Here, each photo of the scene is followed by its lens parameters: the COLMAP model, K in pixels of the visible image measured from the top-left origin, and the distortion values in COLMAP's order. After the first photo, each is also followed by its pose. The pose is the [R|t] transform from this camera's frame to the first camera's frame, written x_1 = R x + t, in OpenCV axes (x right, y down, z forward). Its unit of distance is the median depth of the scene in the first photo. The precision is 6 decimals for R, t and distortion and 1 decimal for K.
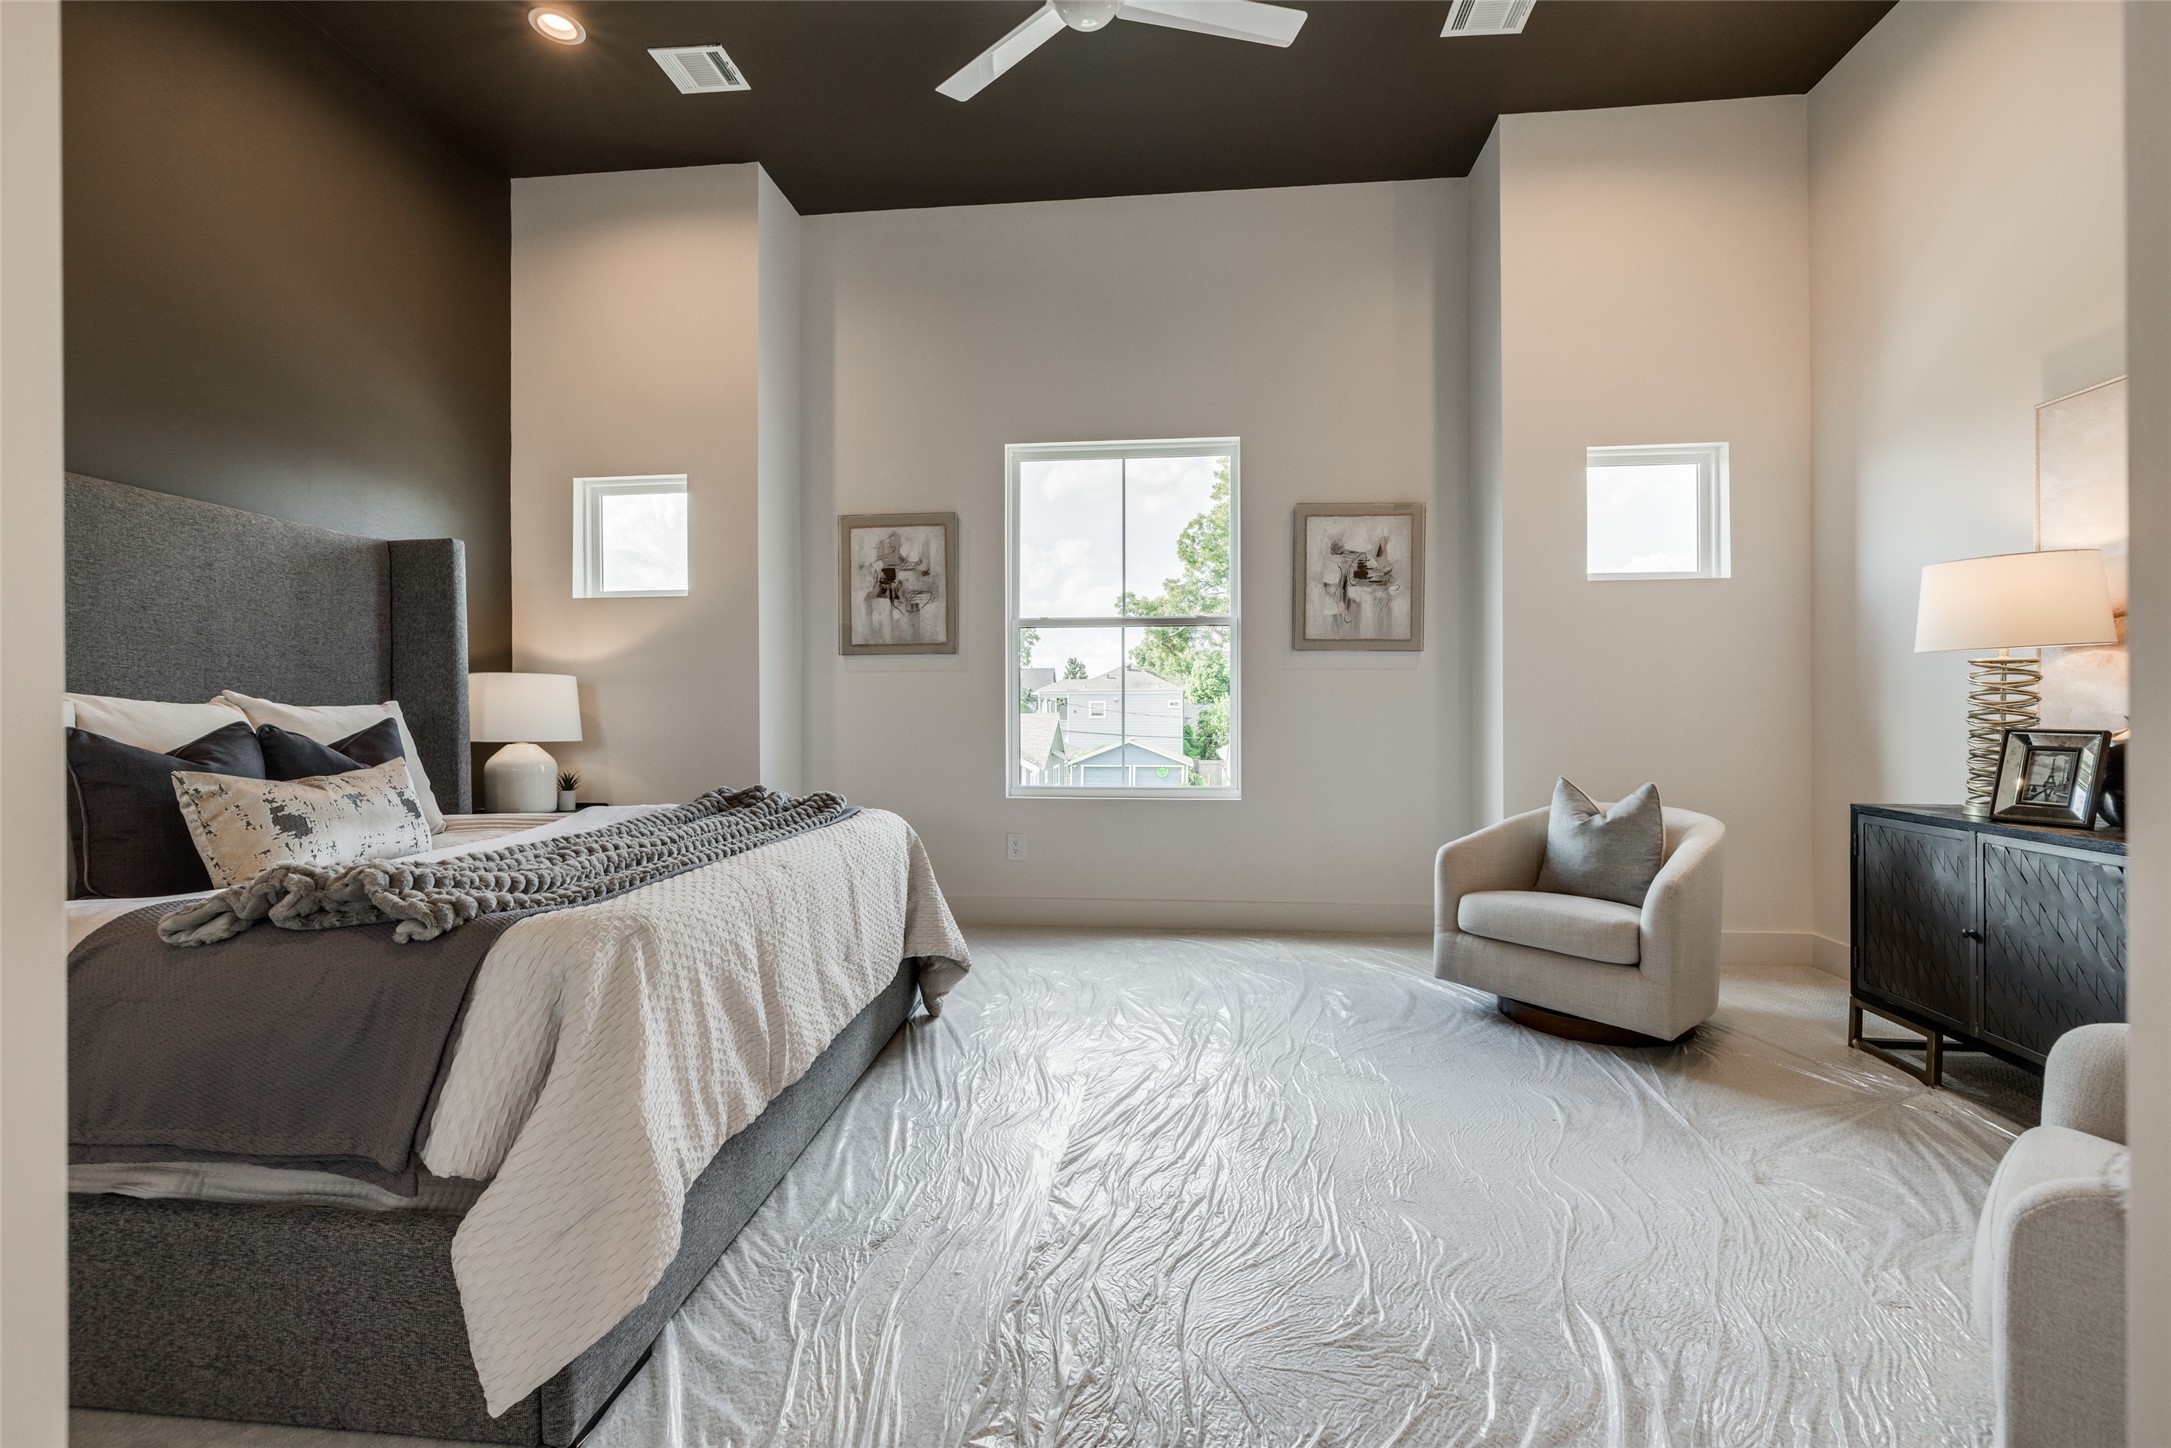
lens RADIAL K [[935.6, 0, 1086.6], [0, 935.6, 712.8], [0, 0, 1]] dist [0.000513, -0.000120]
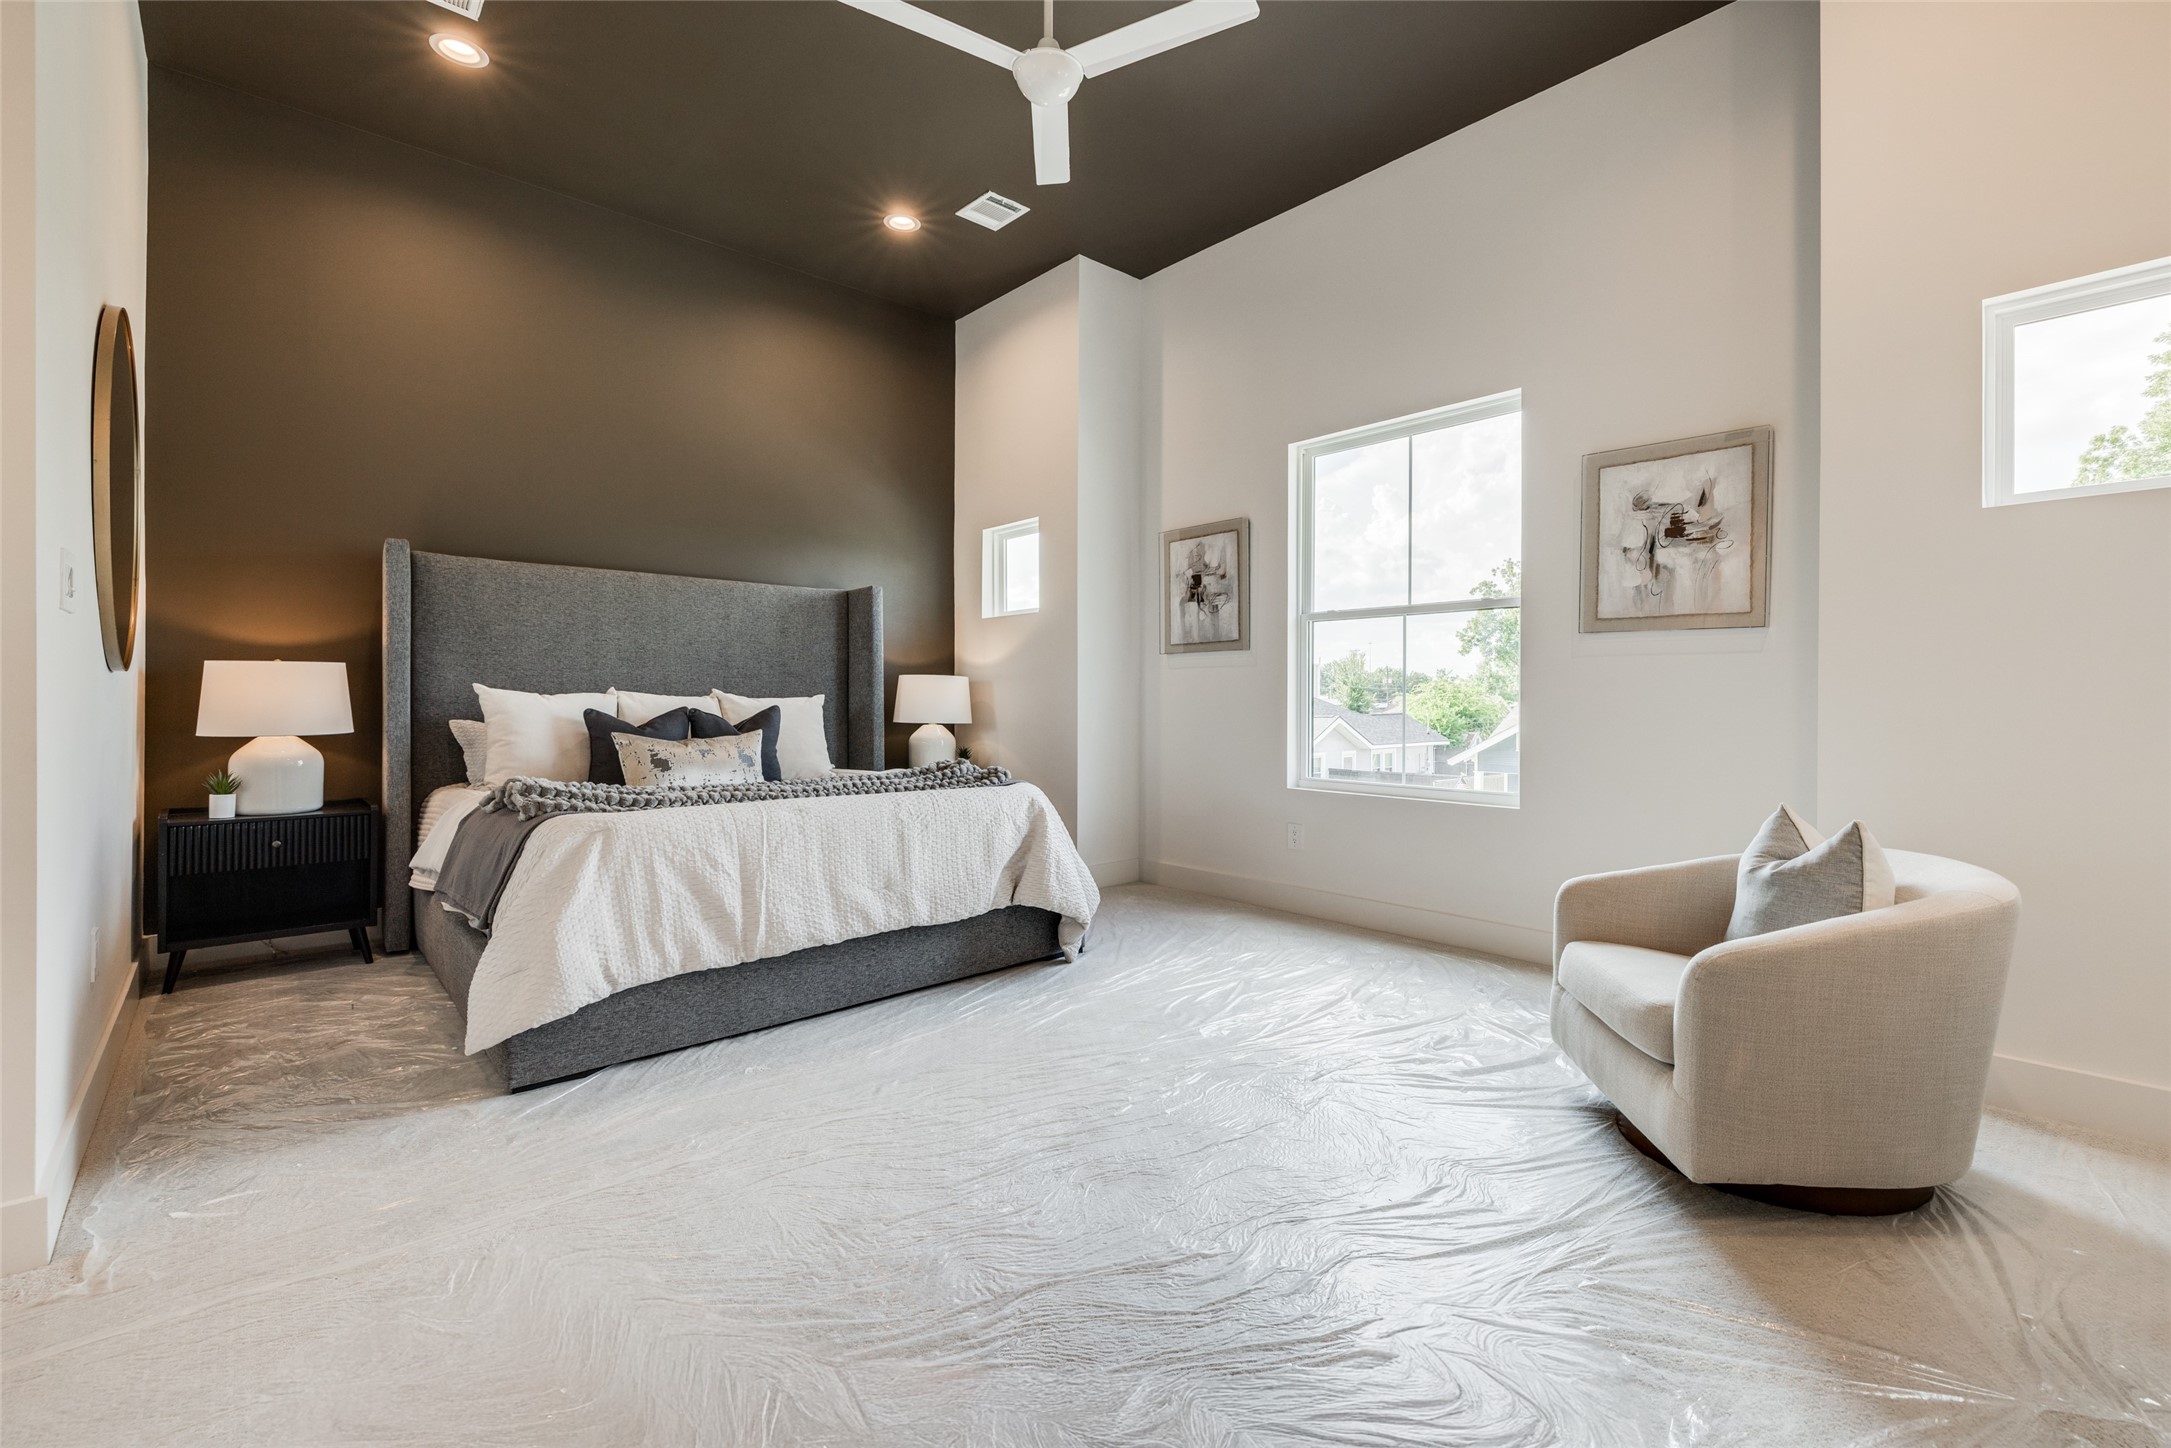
lens RADIAL K [[910.2, 0, 1096.5], [0, 910.2, 708.8], [0, 0, 1]] dist [-0.000692, 0.000010]
pose [[0.751251, 0.010814, -0.659928, 0.432677], [-0.006966, 0.999940, 0.008455, -0.003623], [0.659980, -0.001755, 0.751281, 0.111901]]
